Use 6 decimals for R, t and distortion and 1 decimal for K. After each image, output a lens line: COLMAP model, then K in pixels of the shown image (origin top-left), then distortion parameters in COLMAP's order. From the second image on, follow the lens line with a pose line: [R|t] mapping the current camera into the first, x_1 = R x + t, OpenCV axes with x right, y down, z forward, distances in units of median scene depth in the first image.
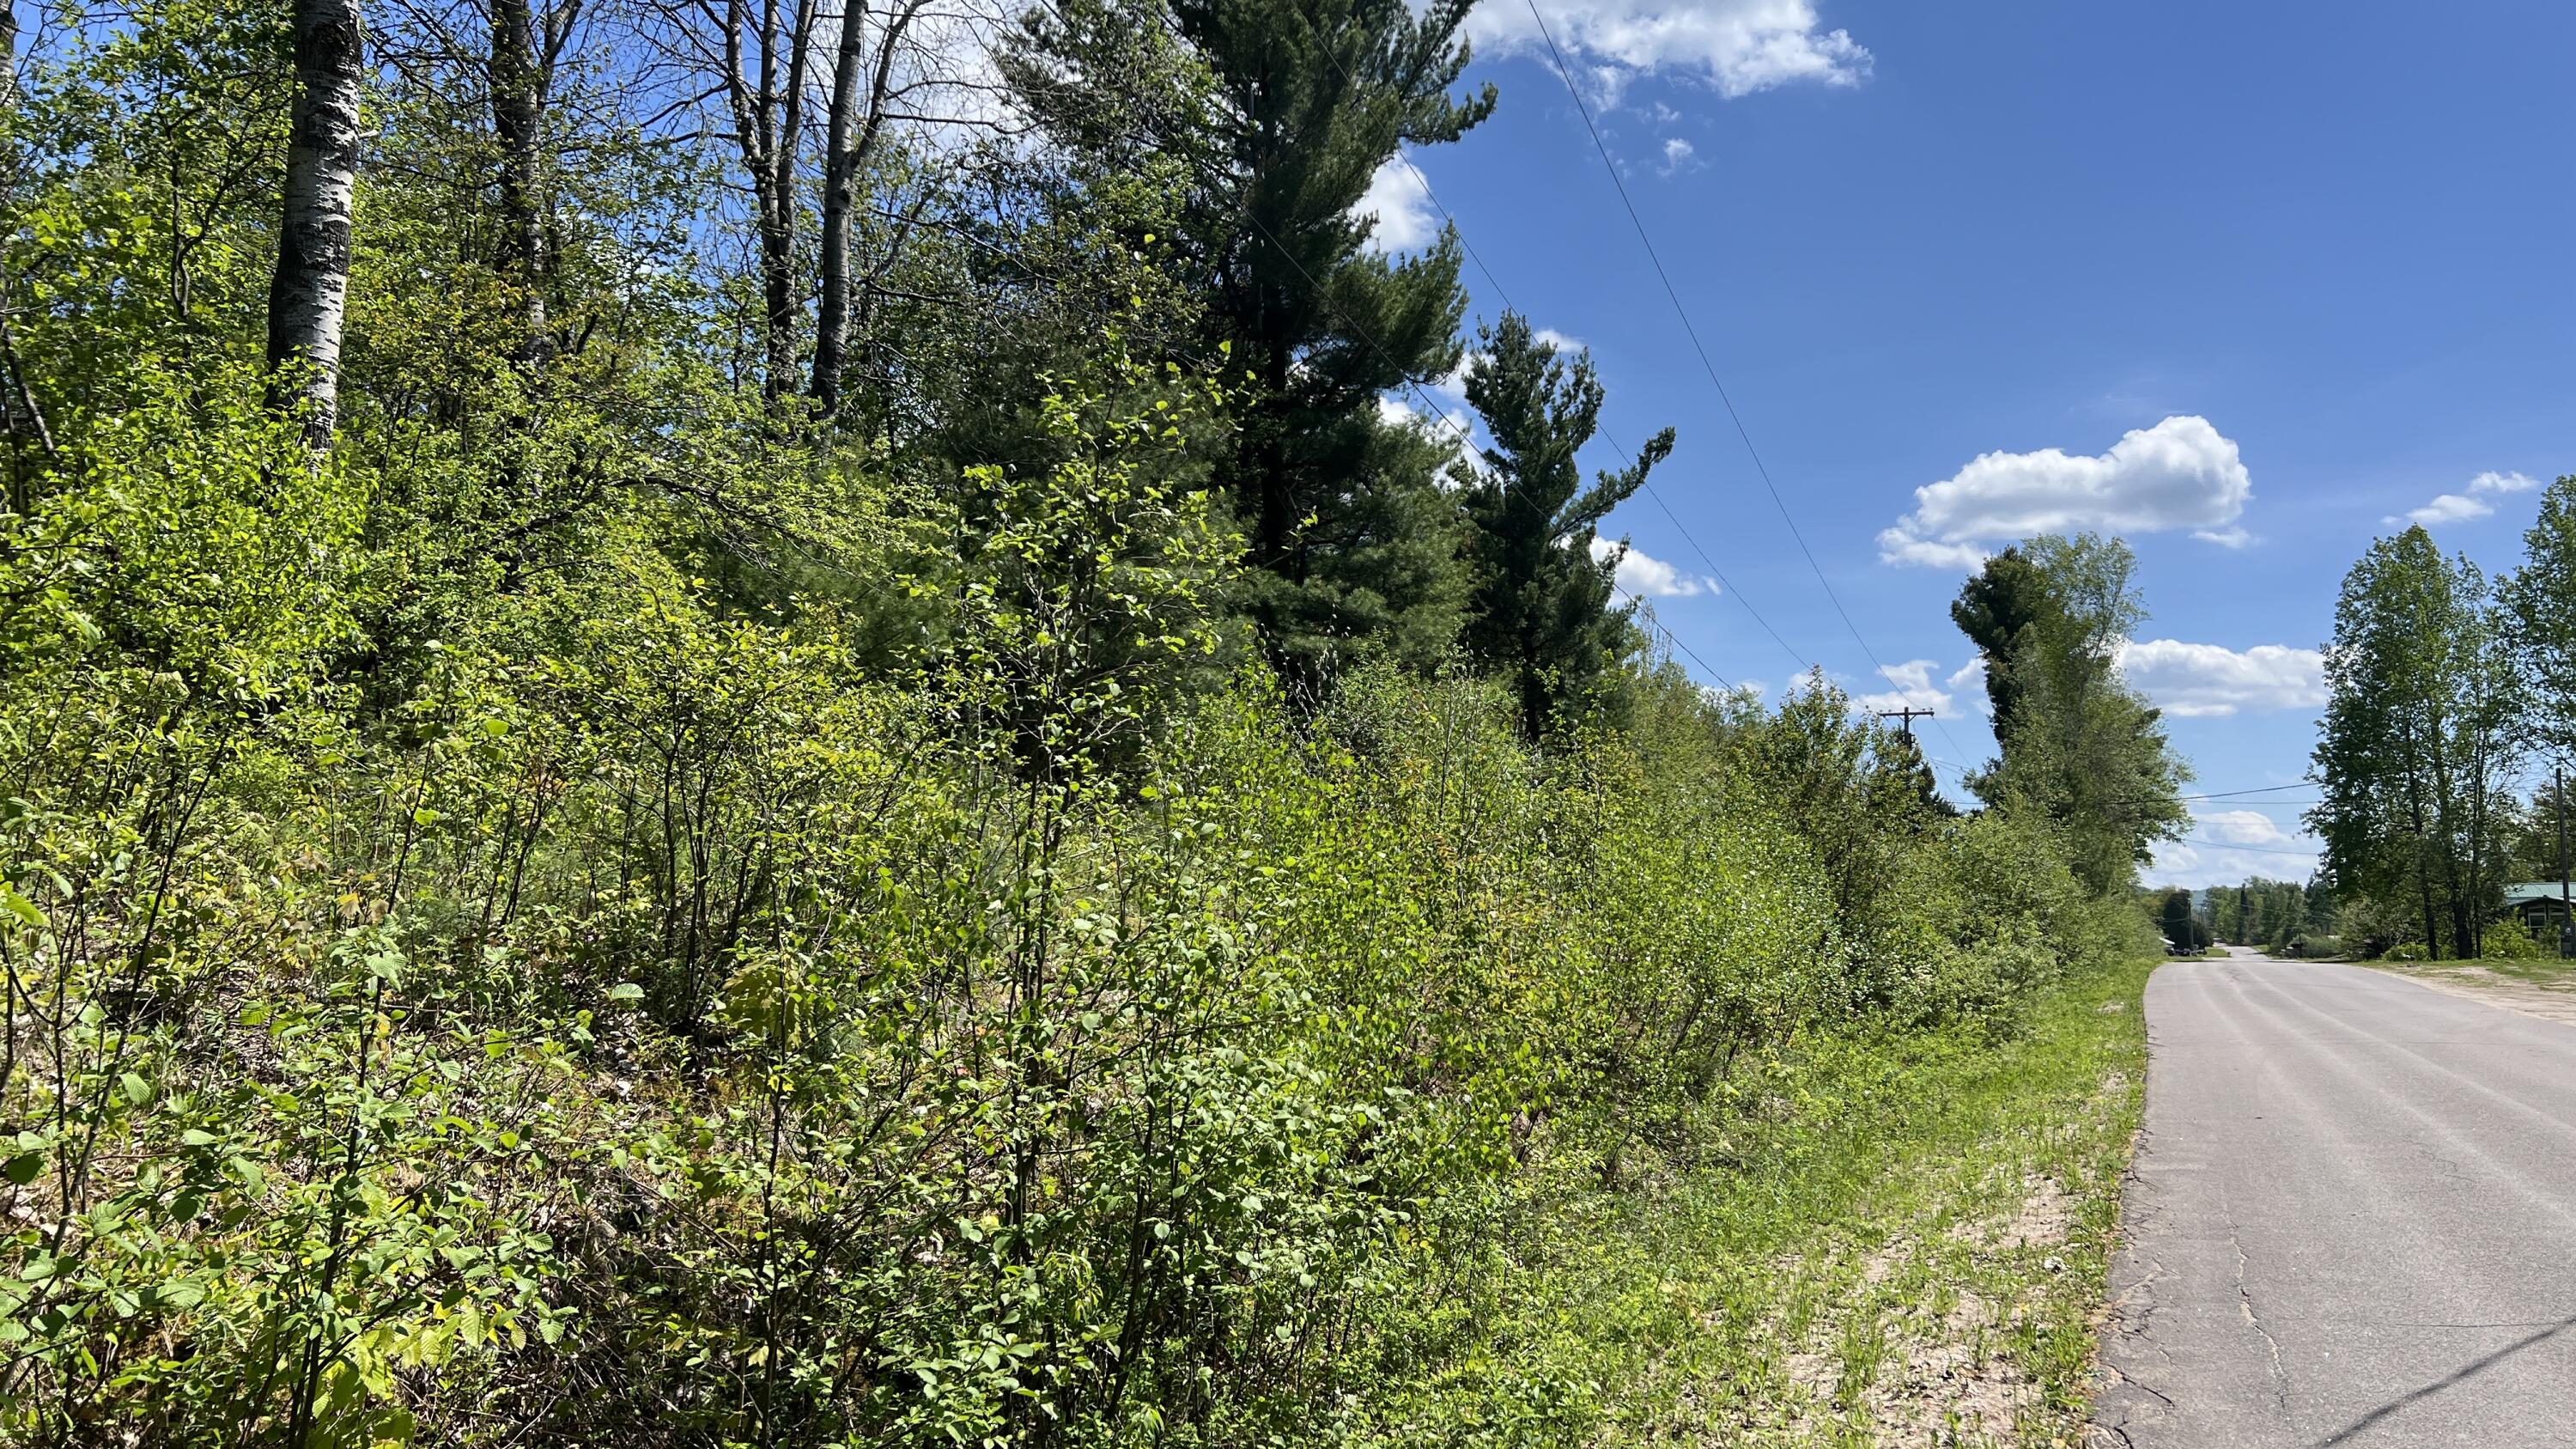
lens RADIAL K [[2033.8, 0, 1289.8], [0, 2033.8, 766.9], [0, 0, 1]] dist [0.010376, -0.004911]
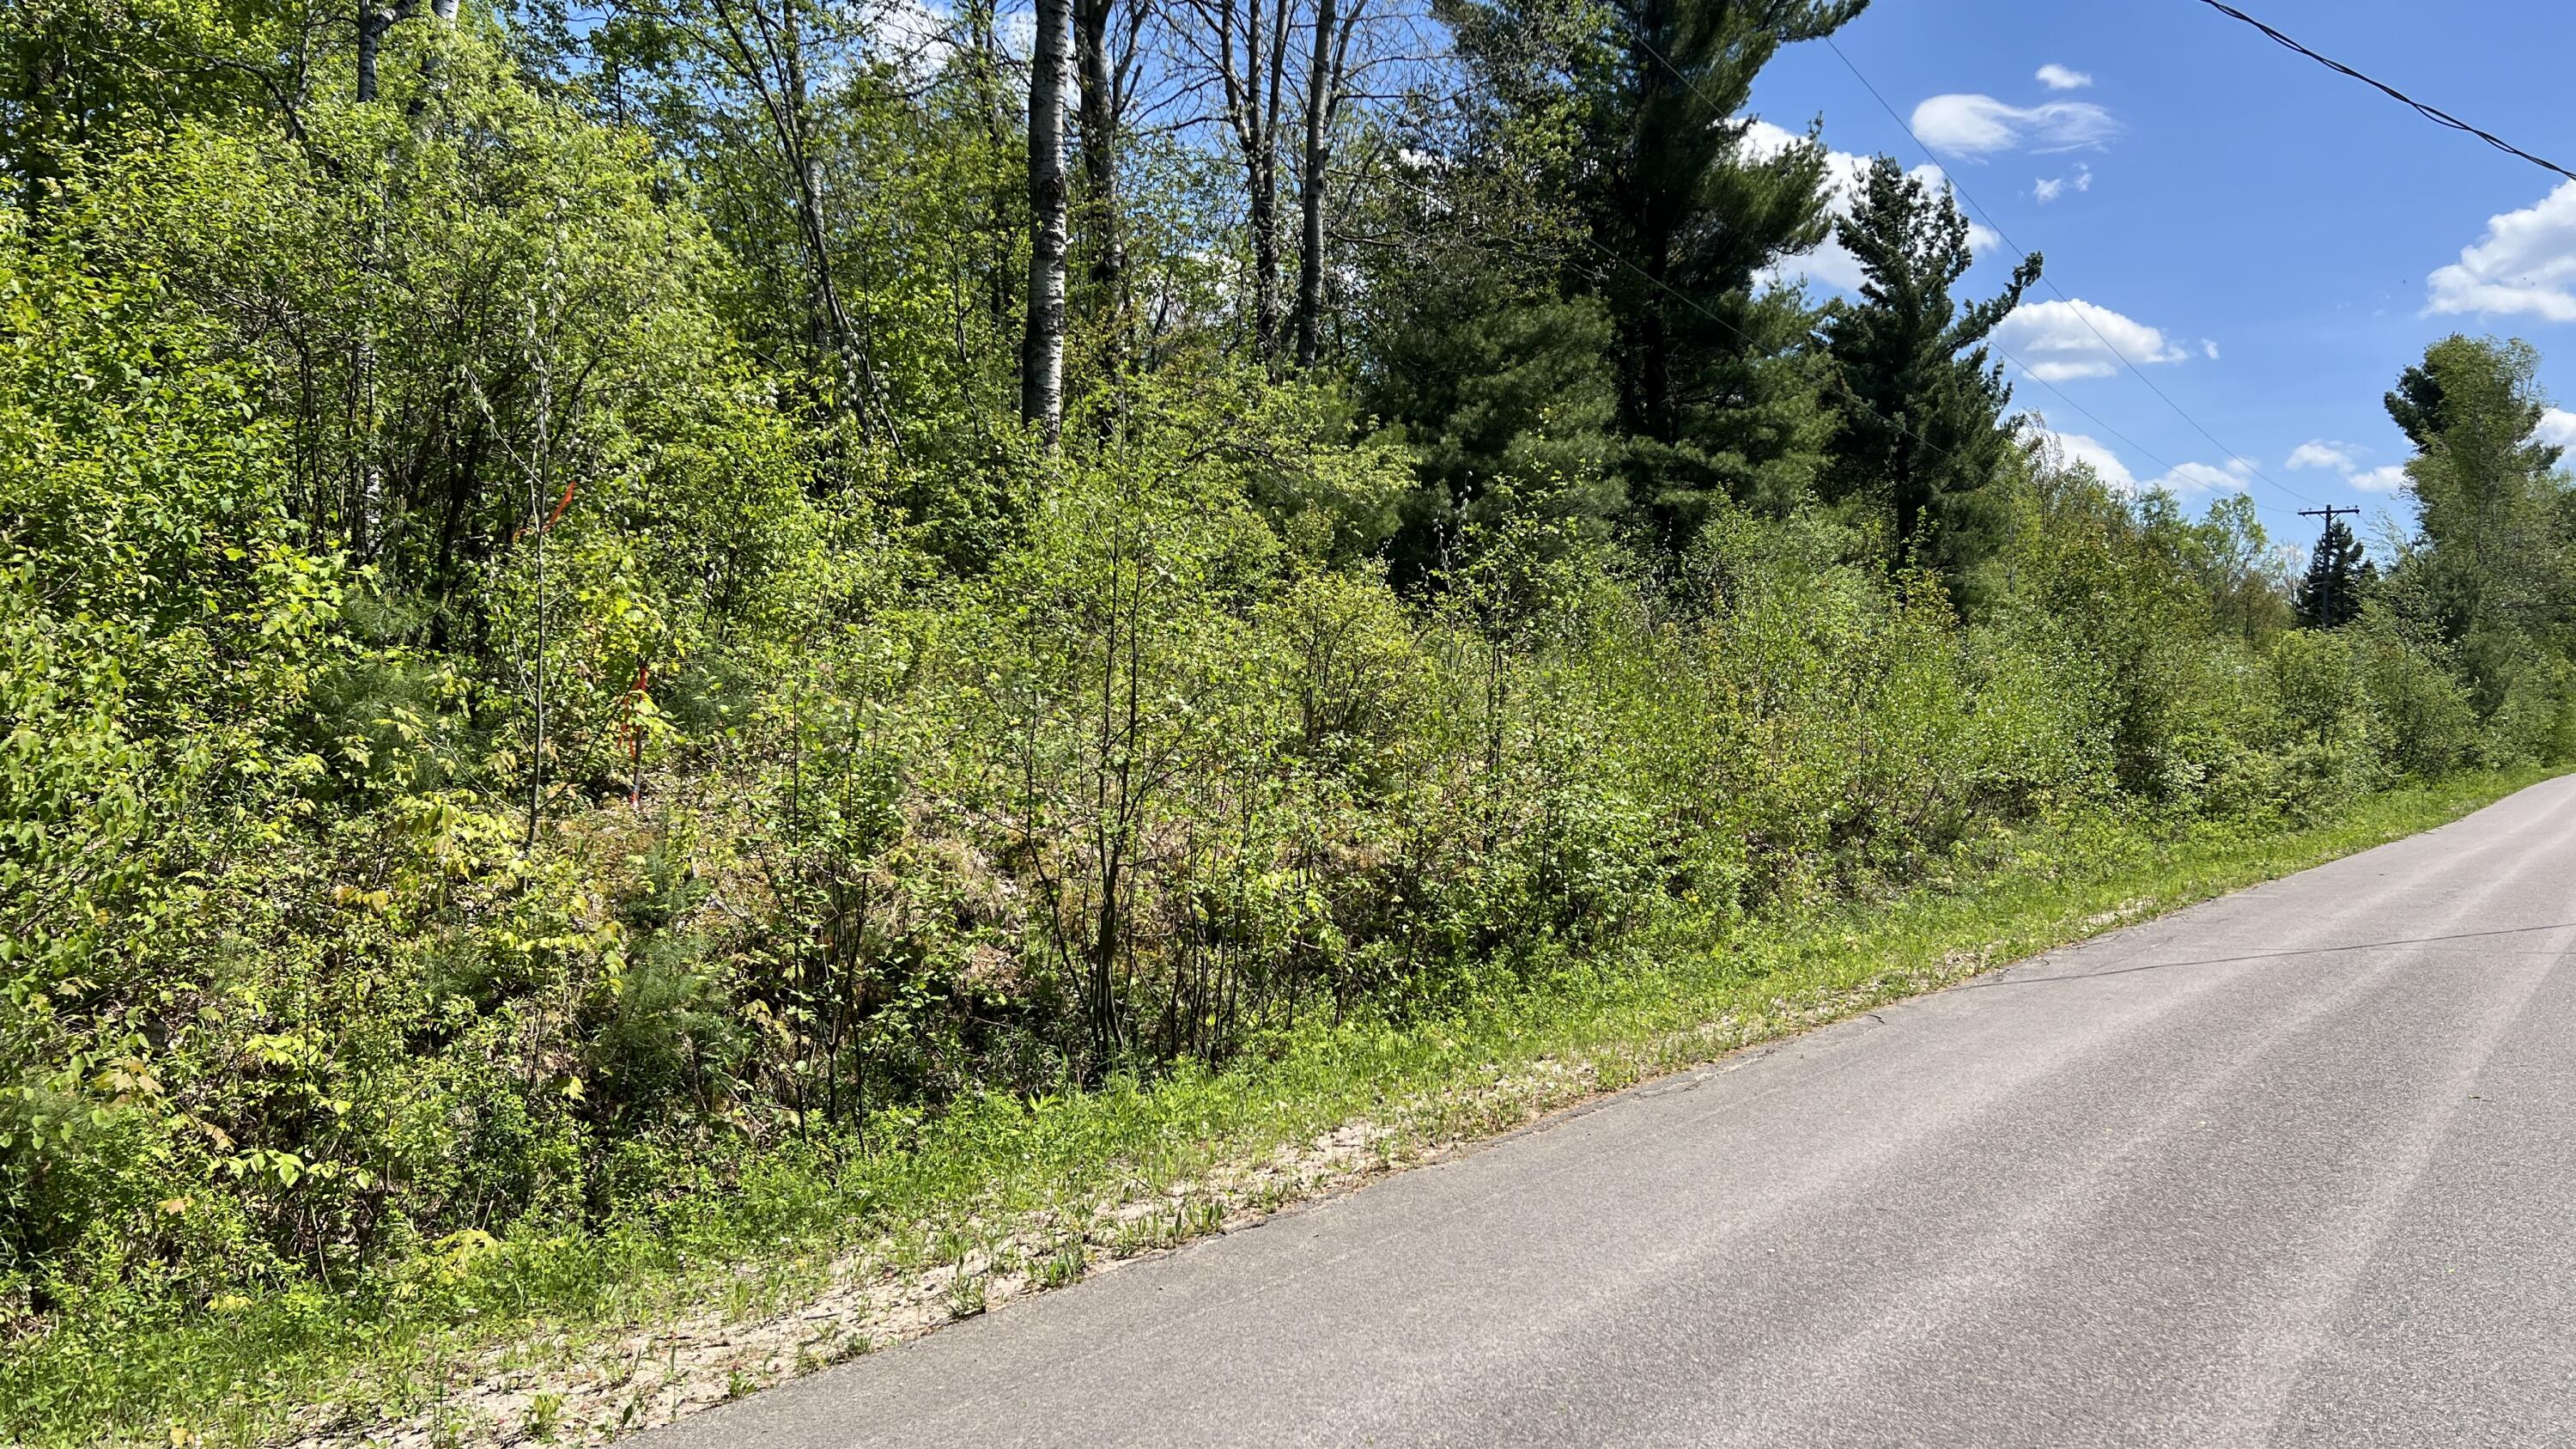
lens RADIAL K [[2033.8, 0, 1289.8], [0, 2033.8, 766.9], [0, 0, 1]] dist [0.010376, -0.004911]
pose [[0.981284, 0.010907, -0.192256, 0.019073], [0.008346, 0.995047, 0.099052, -0.025601], [0.192384, -0.098802, 0.976333, -0.290215]]
